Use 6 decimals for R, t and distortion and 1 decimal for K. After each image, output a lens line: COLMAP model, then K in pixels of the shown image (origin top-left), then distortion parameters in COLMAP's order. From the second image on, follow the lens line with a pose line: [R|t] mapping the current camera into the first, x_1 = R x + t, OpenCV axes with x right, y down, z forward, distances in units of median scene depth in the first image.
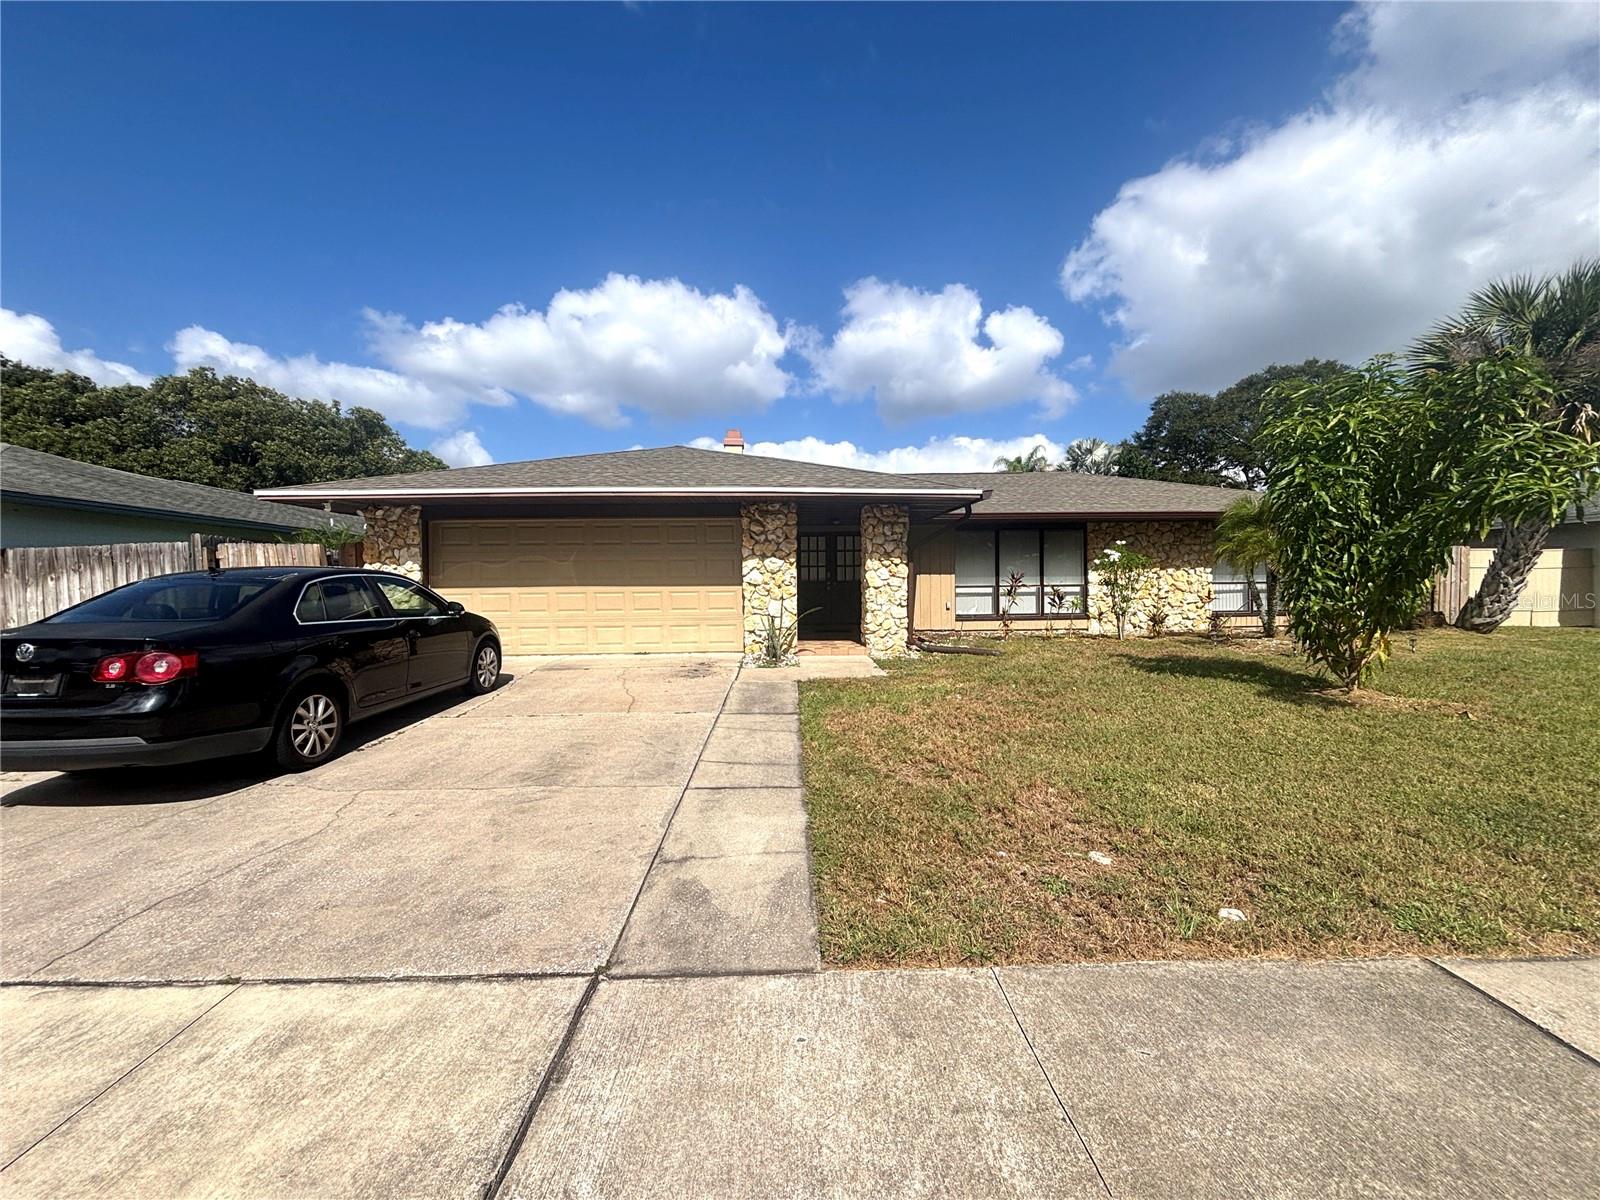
lens RADIAL K [[644.6, 0, 796.9], [0, 644.6, 596.7], [0, 0, 1]] dist [0.001384, -0.000425]
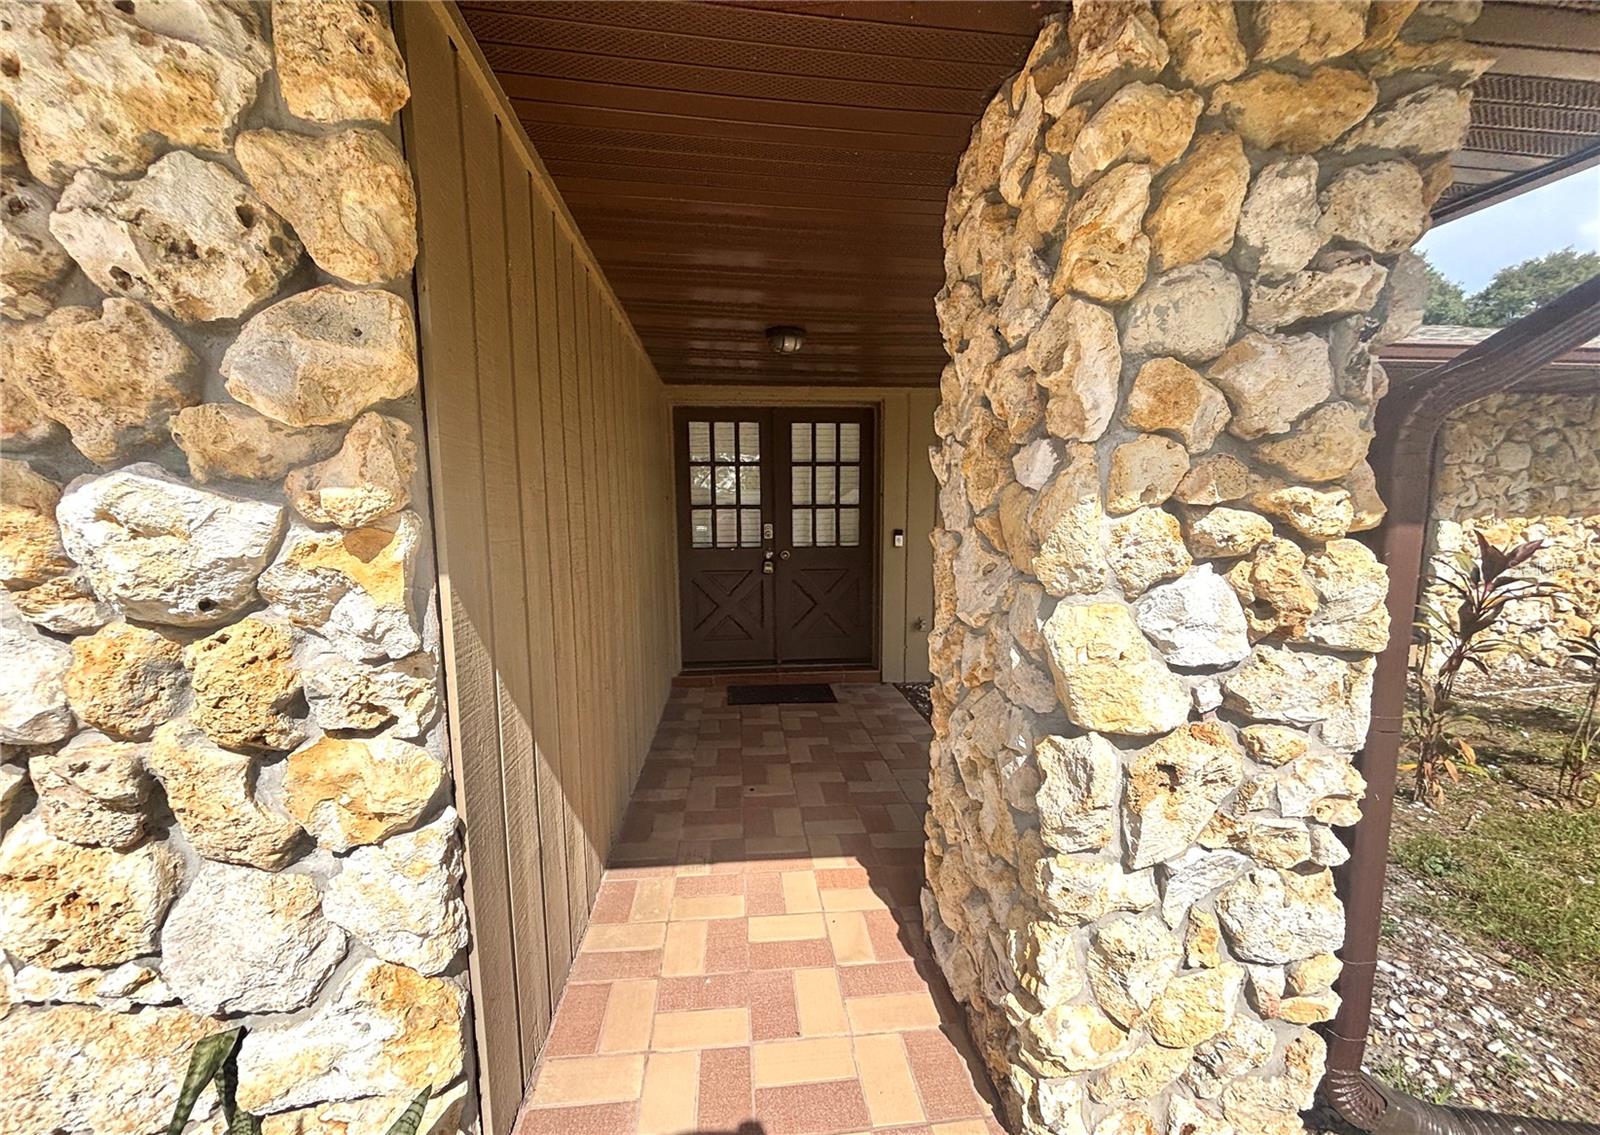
lens RADIAL K [[616.7, 0, 800.6], [0, 616.7, 576.1], [0, 0, 1]] dist [-0.001077, -0.000048]
pose [[0.996581, -0.006090, 0.082392, 0.053219], [-0.001184, 0.996124, 0.087957, -0.053529], [-0.082609, -0.087754, 0.992711, 0.895762]]
